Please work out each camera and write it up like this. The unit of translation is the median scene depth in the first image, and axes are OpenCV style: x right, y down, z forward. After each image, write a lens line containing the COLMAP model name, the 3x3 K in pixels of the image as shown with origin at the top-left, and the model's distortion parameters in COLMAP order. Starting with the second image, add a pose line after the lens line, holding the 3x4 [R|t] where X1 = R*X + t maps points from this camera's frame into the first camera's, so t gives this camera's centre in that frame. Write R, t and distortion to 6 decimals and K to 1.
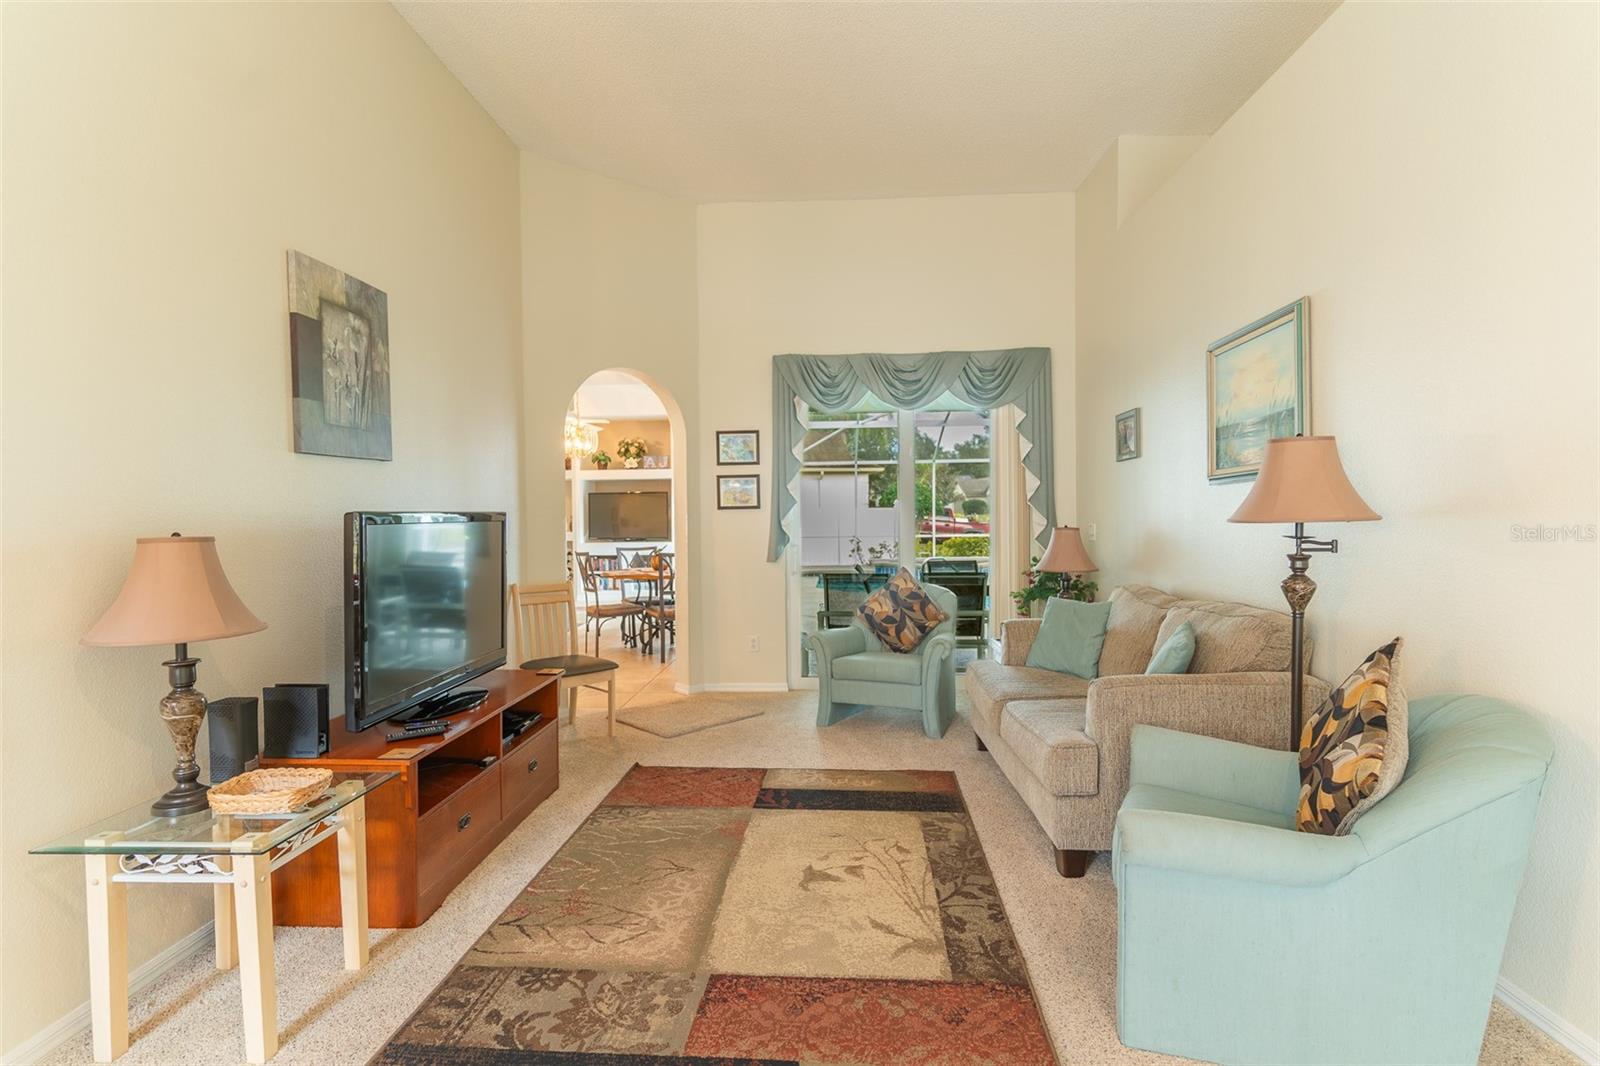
lens RADIAL K [[764.9, 0, 796.7], [0, 764.9, 534.6], [0, 0, 1]] dist [-0.004078, 0.001307]
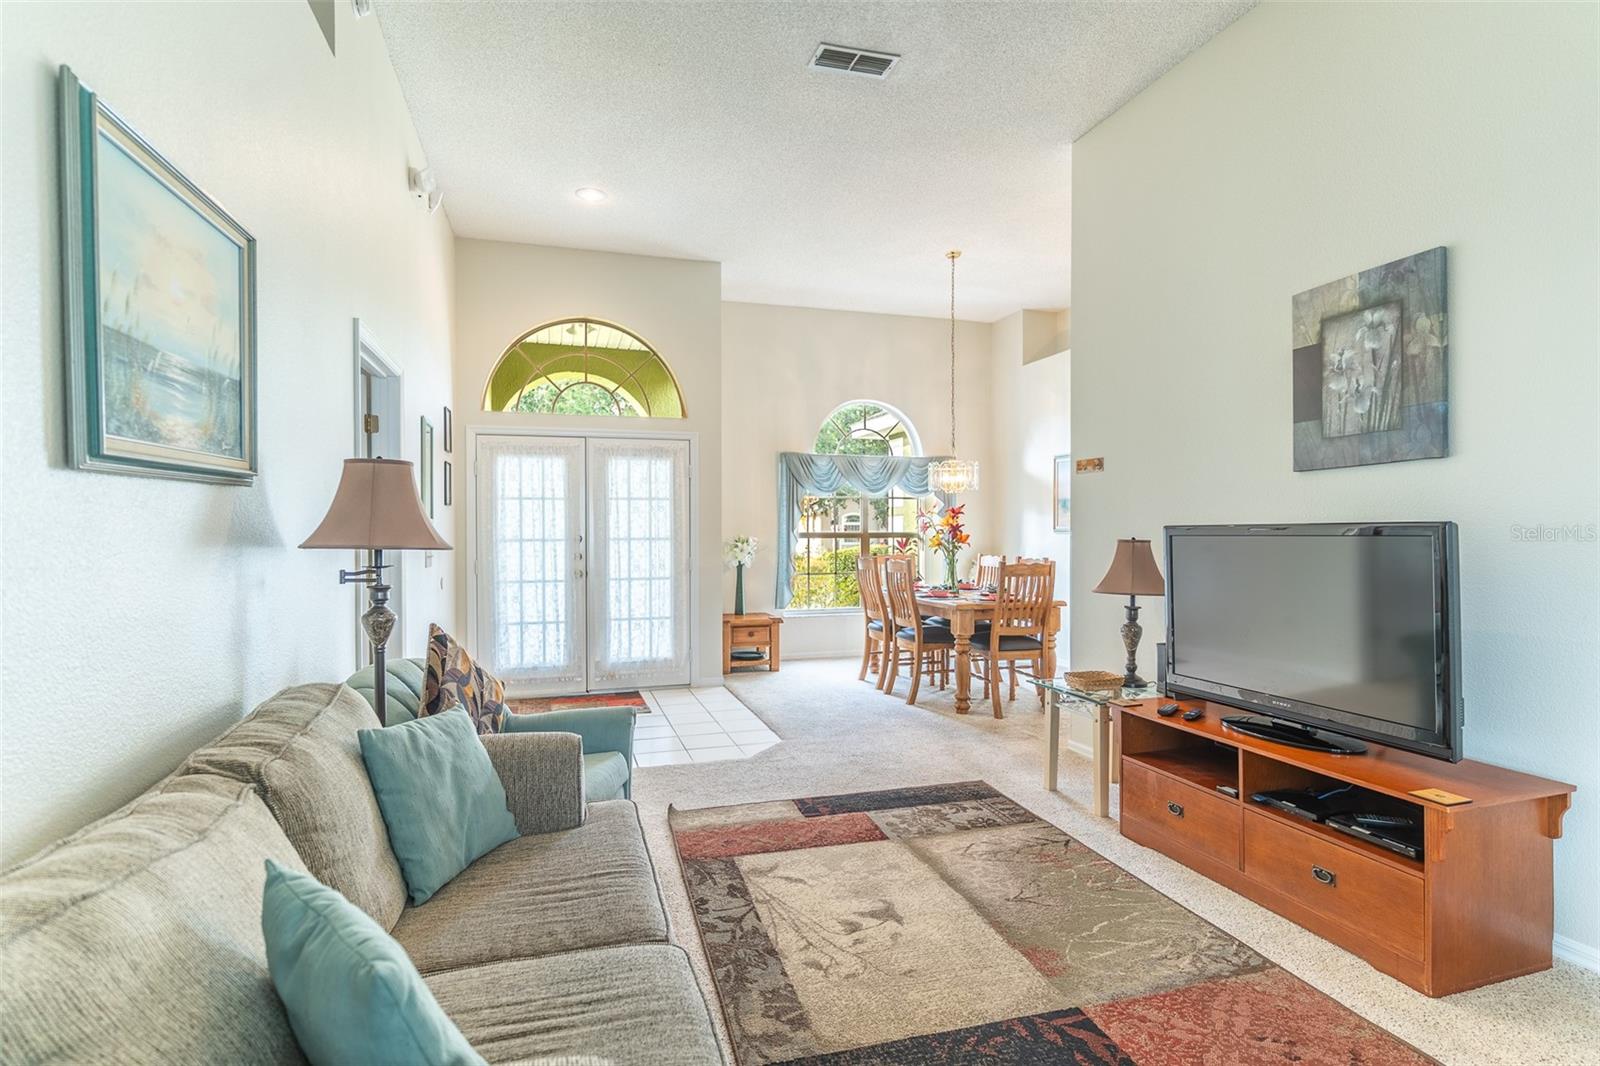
lens RADIAL K [[810.4, 0, 788.6], [0, 810.4, 527.6], [0, 0, 1]] dist [-0.000403, -0.000045]
pose [[-0.943938, 0.014038, -0.329825, 0.450632], [0.006089, 0.999666, 0.025121, -0.057337], [0.330067, 0.021704, -0.943708, 1.848845]]
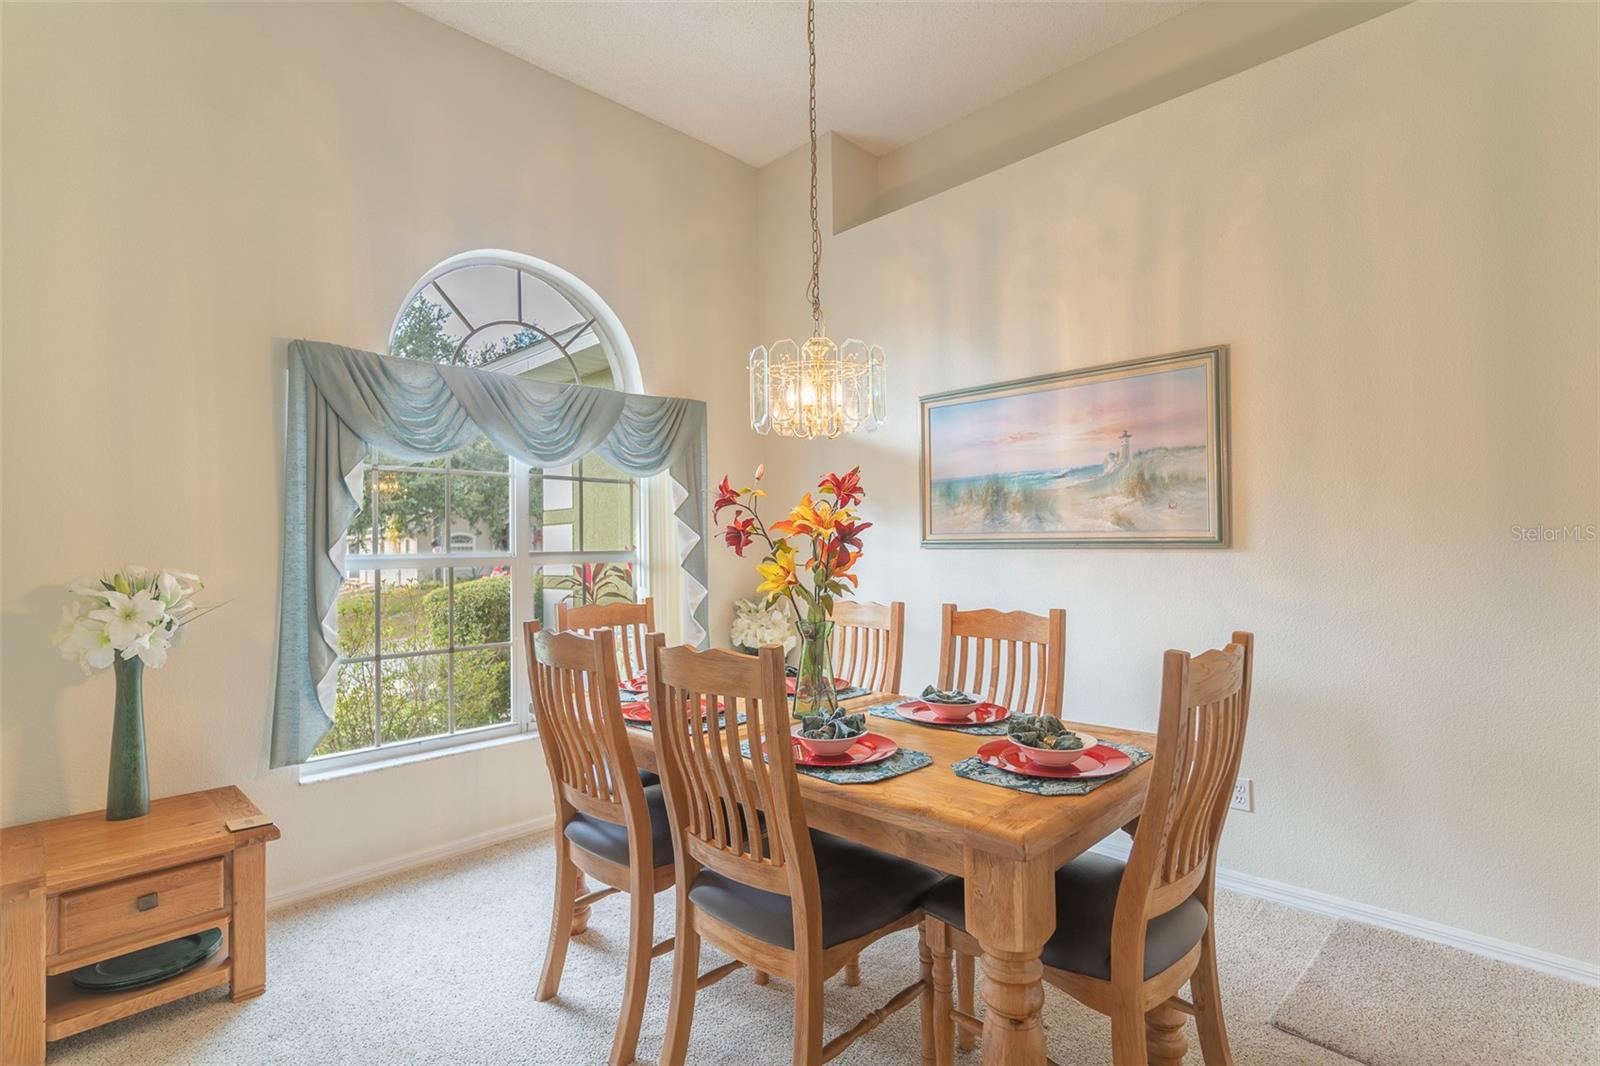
lens RADIAL K [[764.9, 0, 798.0], [0, 764.9, 534.1], [0, 0, 1]] dist [-0.004078, 0.001307]
pose [[-0.669471, 0.011571, -0.742748, -0.164203], [0.005601, 0.999929, 0.010529, -0.004693], [0.742817, 0.002889, -0.669488, 0.316224]]
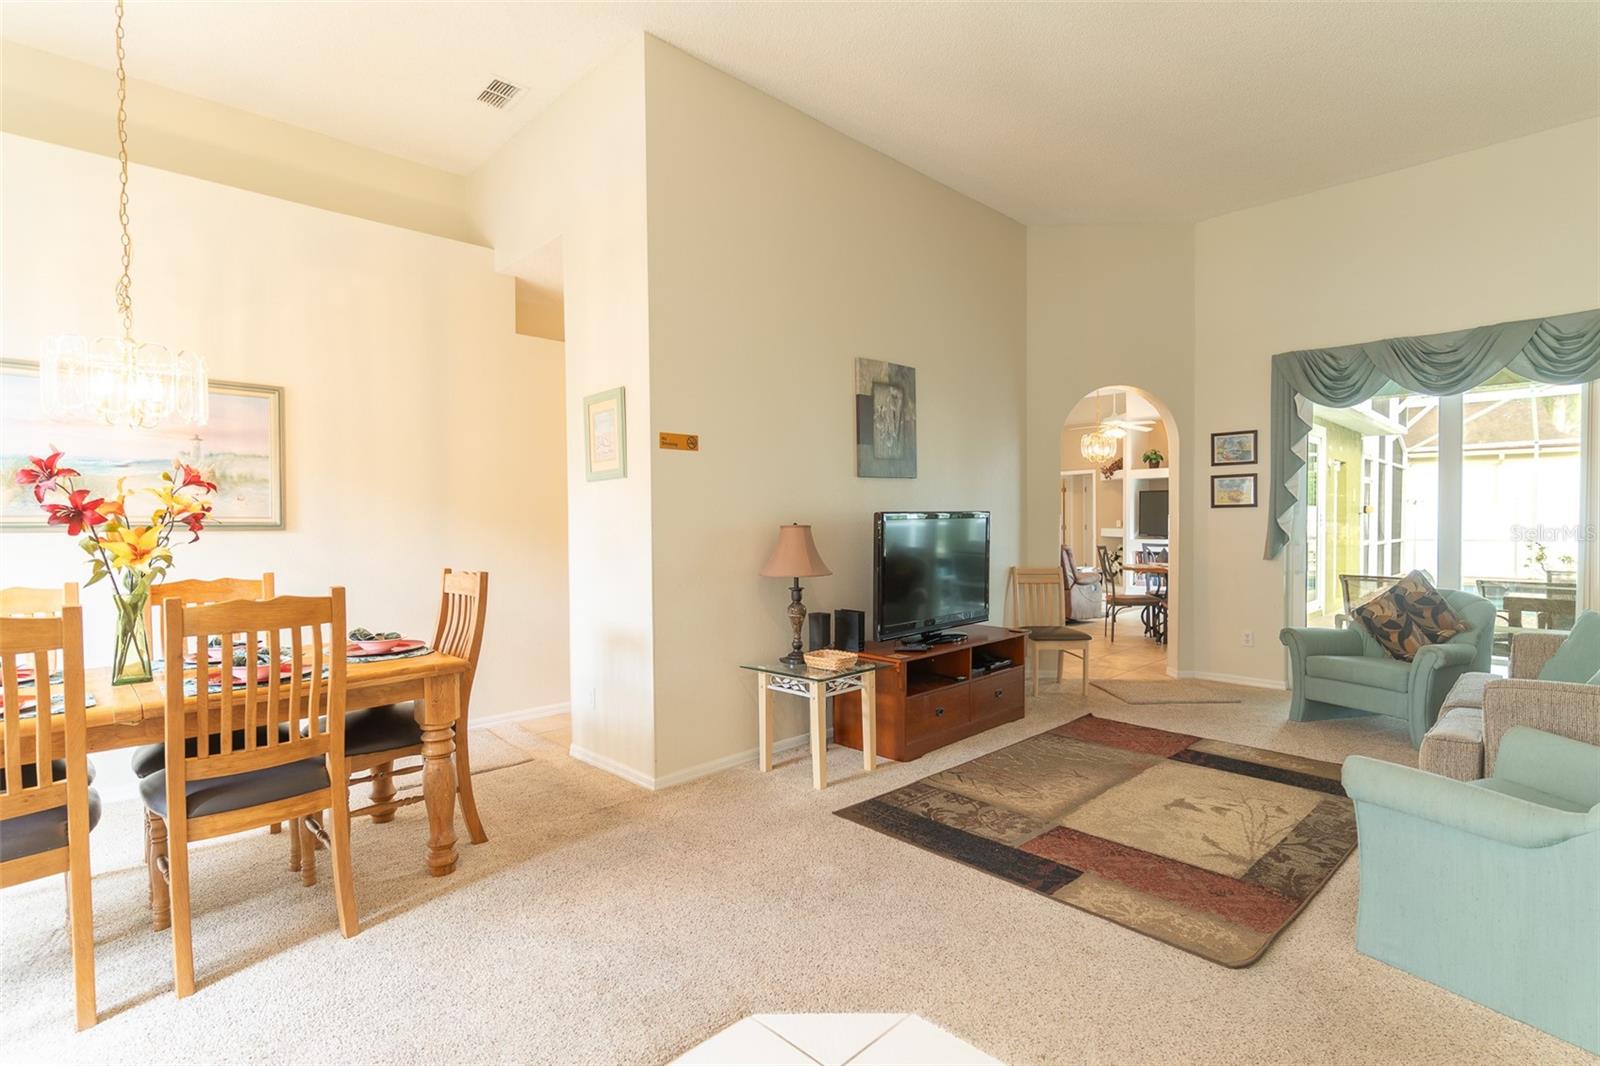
lens RADIAL K [[764.9, 0, 799.3], [0, 764.9, 534.2], [0, 0, 1]] dist [-0.004078, 0.001307]
pose [[0.738634, 0.018510, -0.673852, 0.382742], [-0.016245, 0.999821, 0.009657, 0.005254], [0.673911, 0.003814, 0.738803, -0.330112]]
